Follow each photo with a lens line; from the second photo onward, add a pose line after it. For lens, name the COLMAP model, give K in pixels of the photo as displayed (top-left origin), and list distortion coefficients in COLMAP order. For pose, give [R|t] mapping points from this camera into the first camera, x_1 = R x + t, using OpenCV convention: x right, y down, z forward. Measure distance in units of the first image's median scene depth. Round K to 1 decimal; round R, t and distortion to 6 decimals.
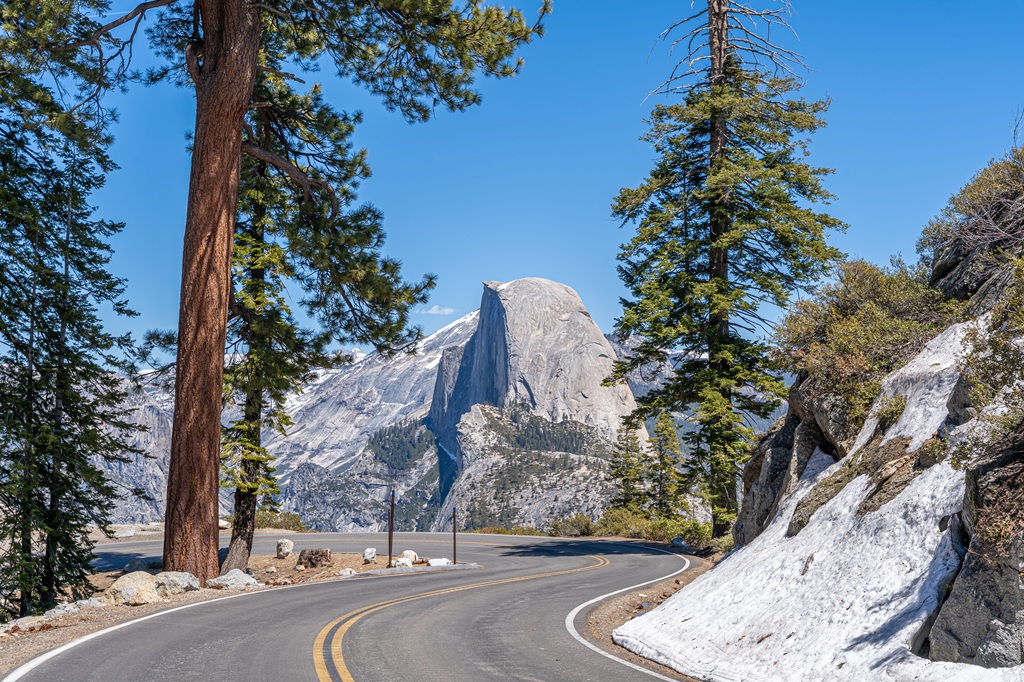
lens RADIAL K [[1318.2, 0, 516.9], [0, 1318.2, 347.9], [0, 0, 1]] dist [0.004179, -0.009772]
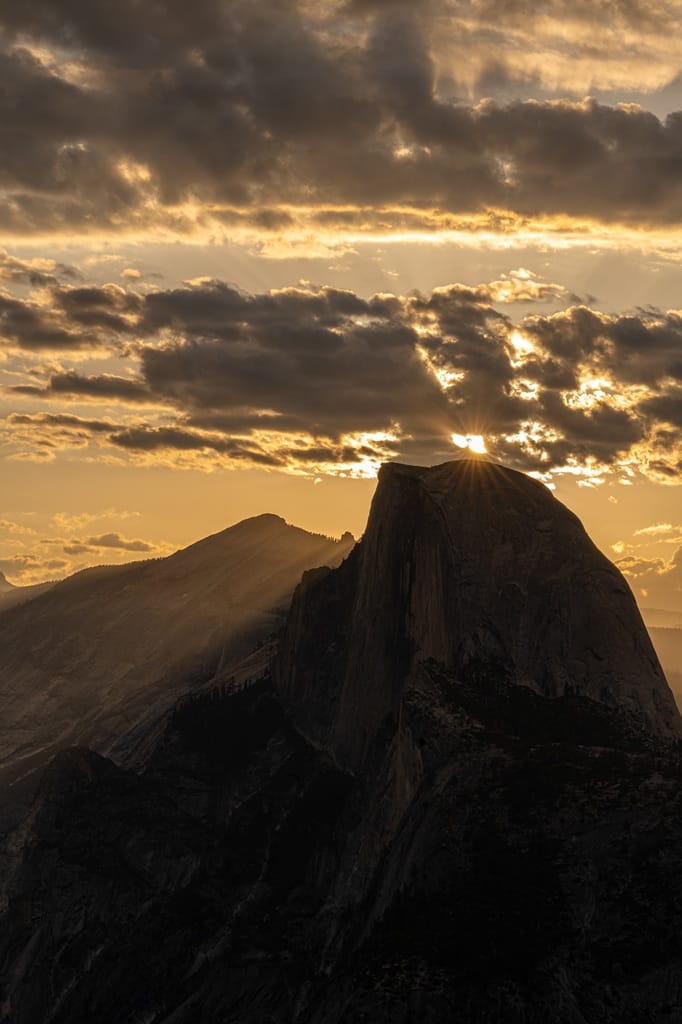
lens RADIAL K [[1999.0, 0, 337.8], [0, 1999.0, 510.1], [0, 0, 1]] dist [0.053095, 0.119993]
pose [[0.996424, 0.053315, 0.065550, -0.153994], [-0.050537, 0.997781, -0.043338, 0.018170], [-0.067715, 0.039871, 0.996908, 0.109140]]
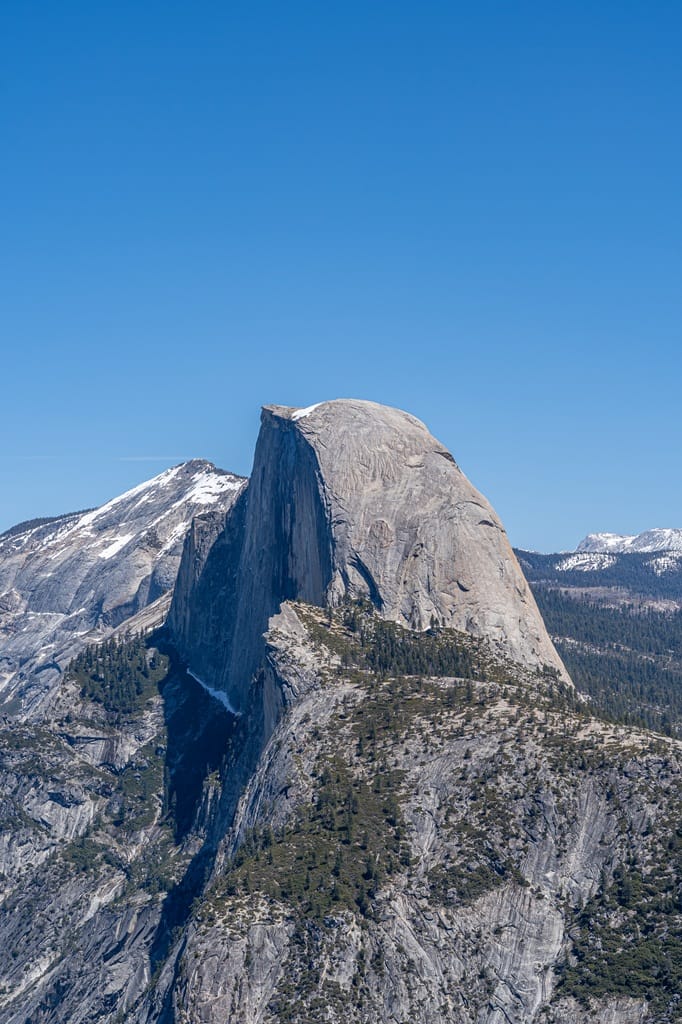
lens RADIAL K [[1999.0, 0, 337.8], [0, 1999.0, 510.1], [0, 0, 1]] dist [0.053095, 0.119993]
pose [[0.996680, 0.002878, 0.081370, -0.096725], [-0.001812, 0.999912, -0.013176, 0.015027], [-0.081400, 0.012985, 0.996597, 0.095073]]
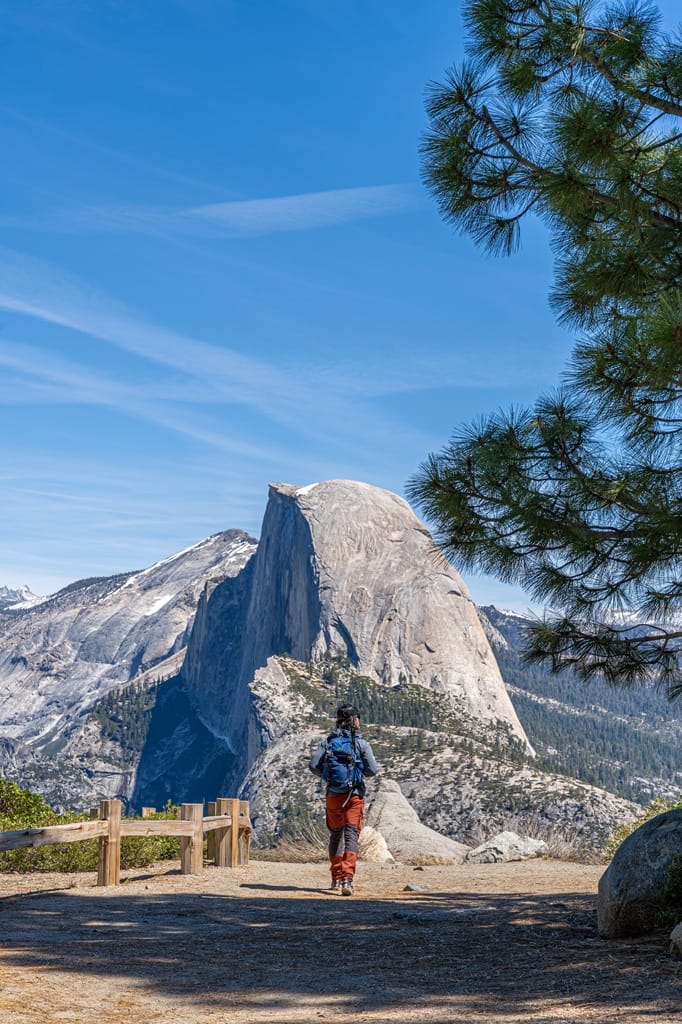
lens RADIAL K [[1815.1, 0, 341.2], [0, 1815.1, 512.4], [0, 0, 1]] dist [0.019625, 0.075290]
pose [[0.997648, 0.035980, 0.058336, -0.062985], [-0.033131, 0.998245, -0.049093, 0.015381], [-0.059999, 0.047045, 0.997089, 0.056034]]
